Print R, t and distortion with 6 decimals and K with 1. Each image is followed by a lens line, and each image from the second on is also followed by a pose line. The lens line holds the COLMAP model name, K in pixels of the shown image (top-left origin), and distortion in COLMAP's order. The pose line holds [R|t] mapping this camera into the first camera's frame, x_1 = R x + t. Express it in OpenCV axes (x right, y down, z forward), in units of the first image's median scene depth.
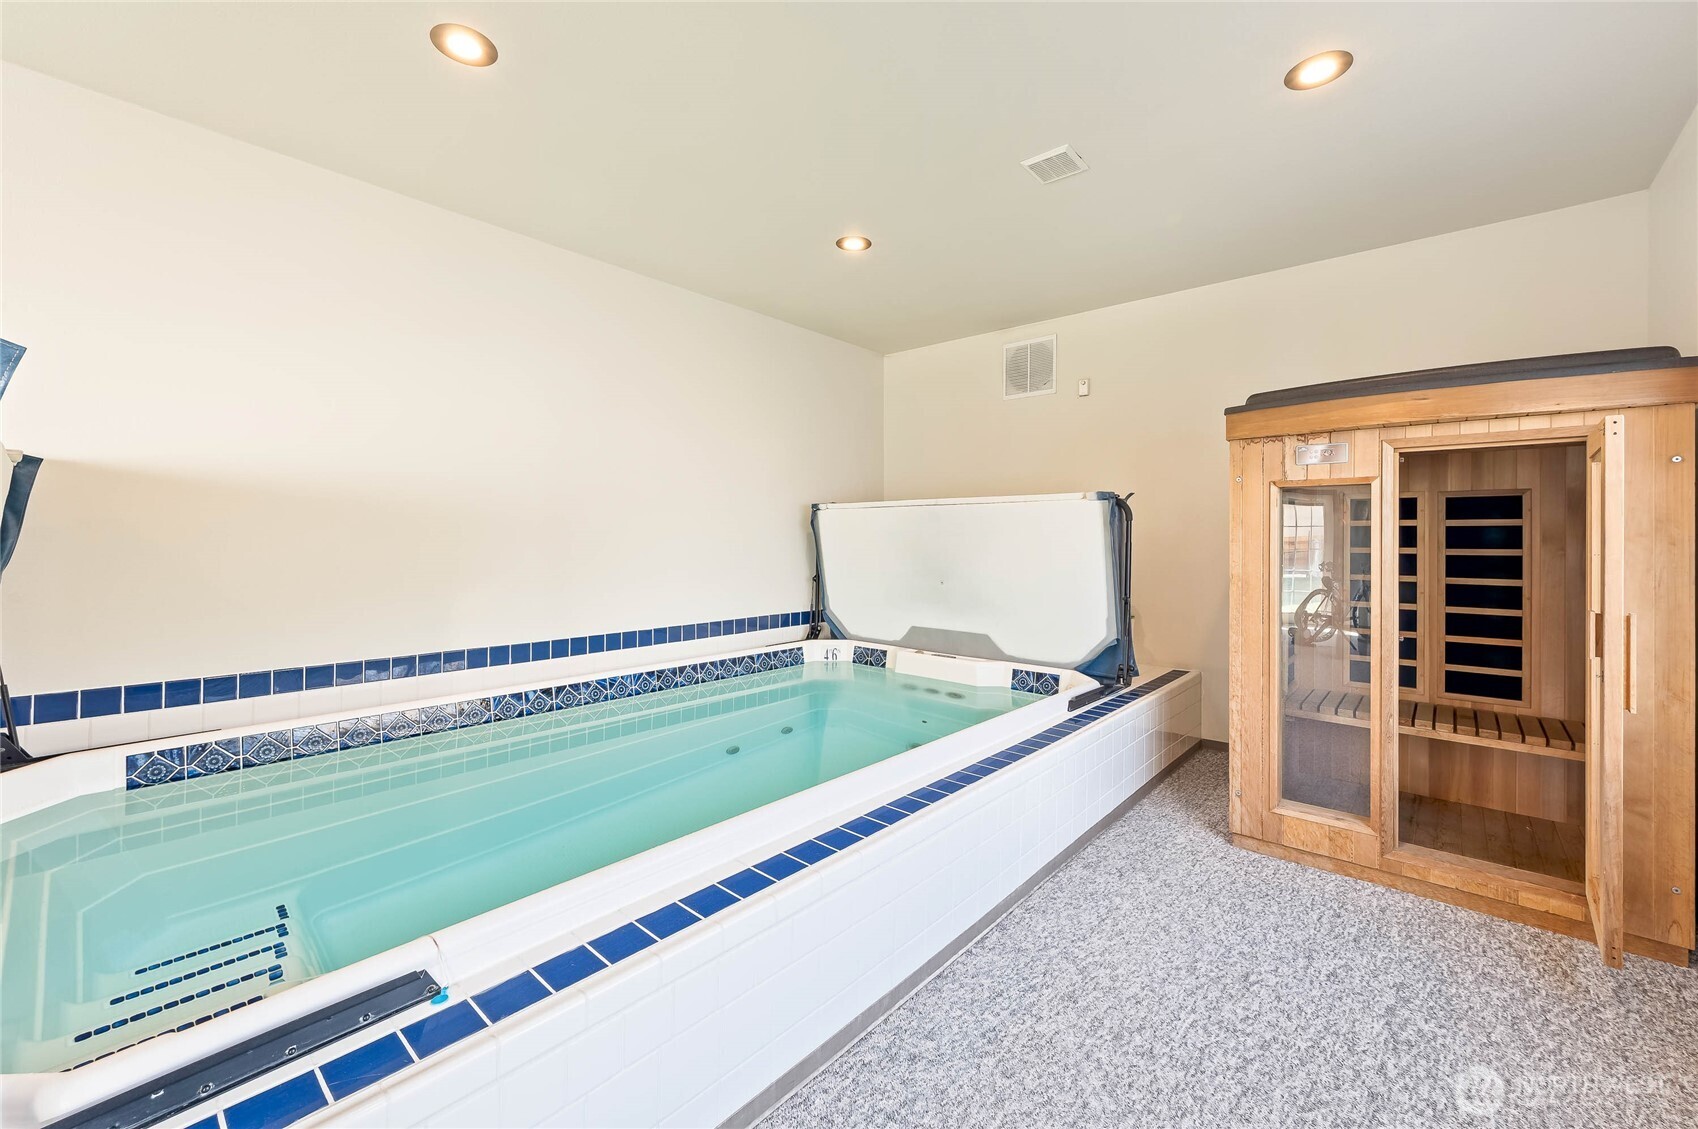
lens RADIAL K [[685.7, 0, 851.6], [0, 685.7, 535.3], [0, 0, 1]] dist [0.003627, -0.000107]
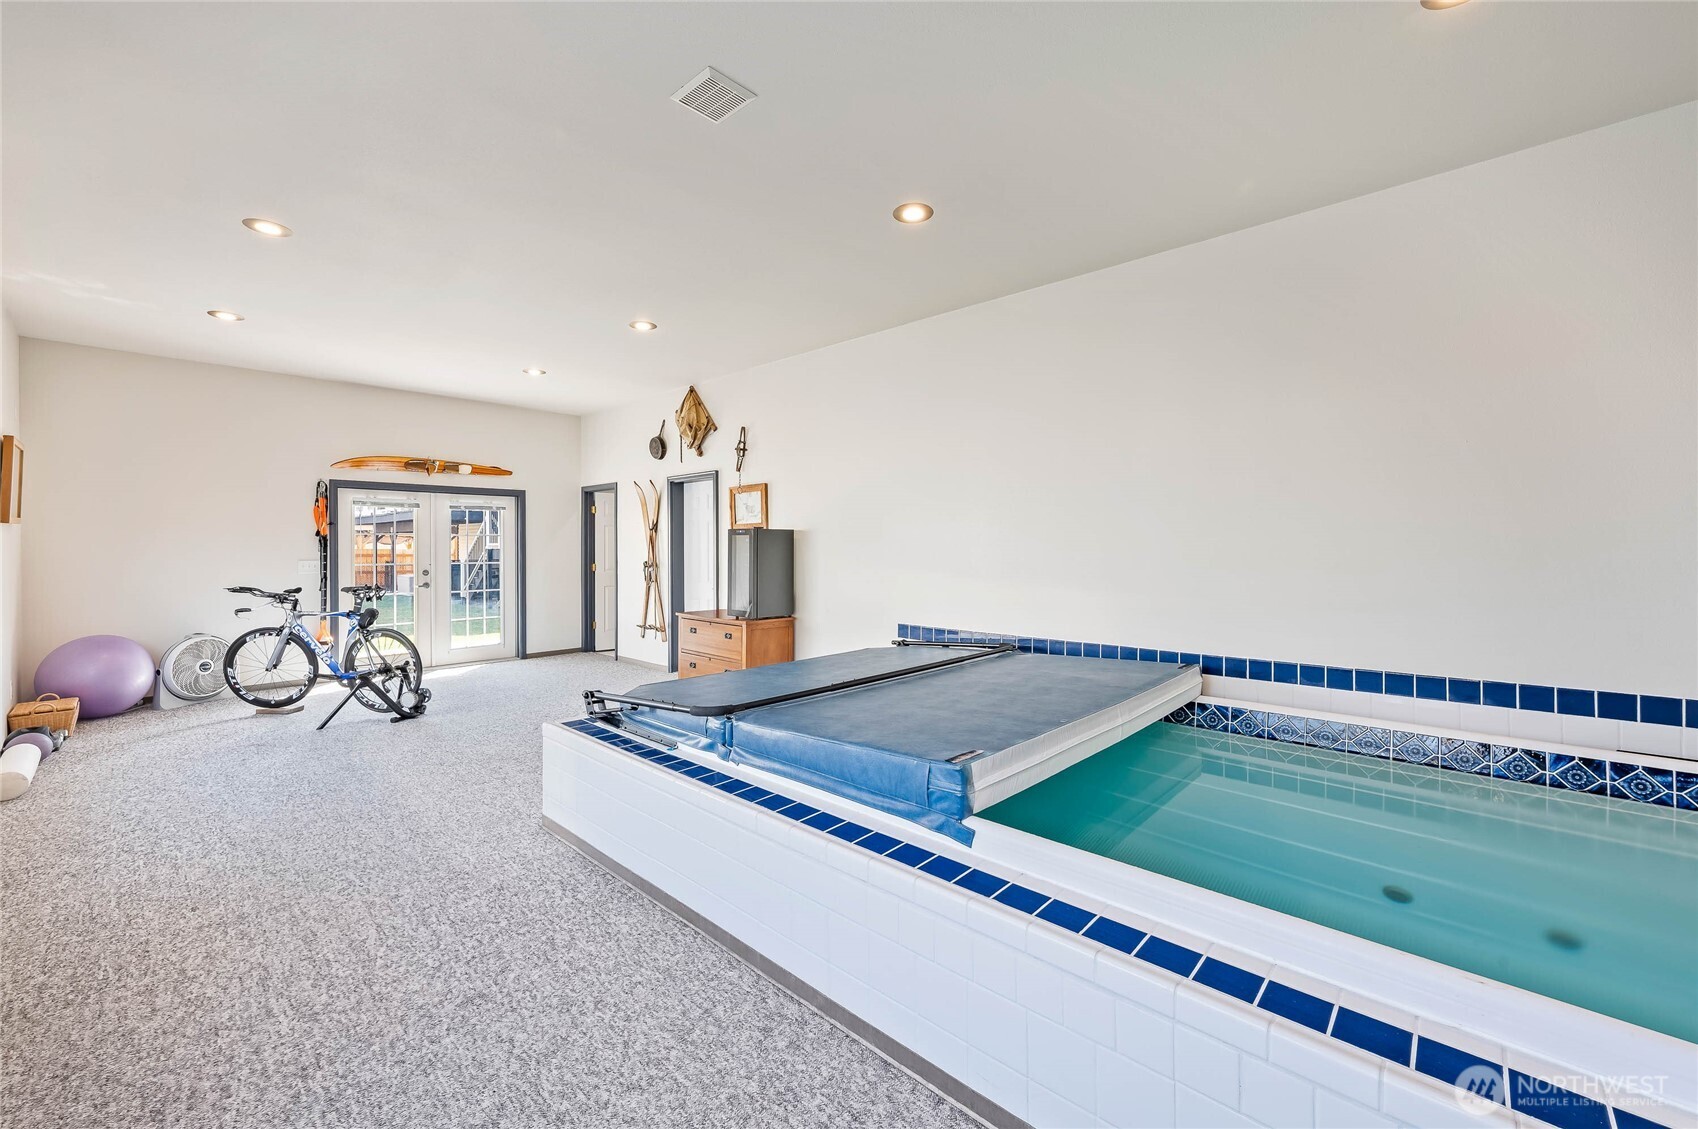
lens RADIAL K [[690.7, 0, 868.4], [0, 690.7, 558.6], [0, 0, 1]] dist [-0.000928, 0.000173]
pose [[-0.023848, 0.017252, -0.999567, 0.440592], [0.010333, 0.999802, 0.017009, -0.003230], [0.999662, -0.009923, -0.024022, 0.449221]]
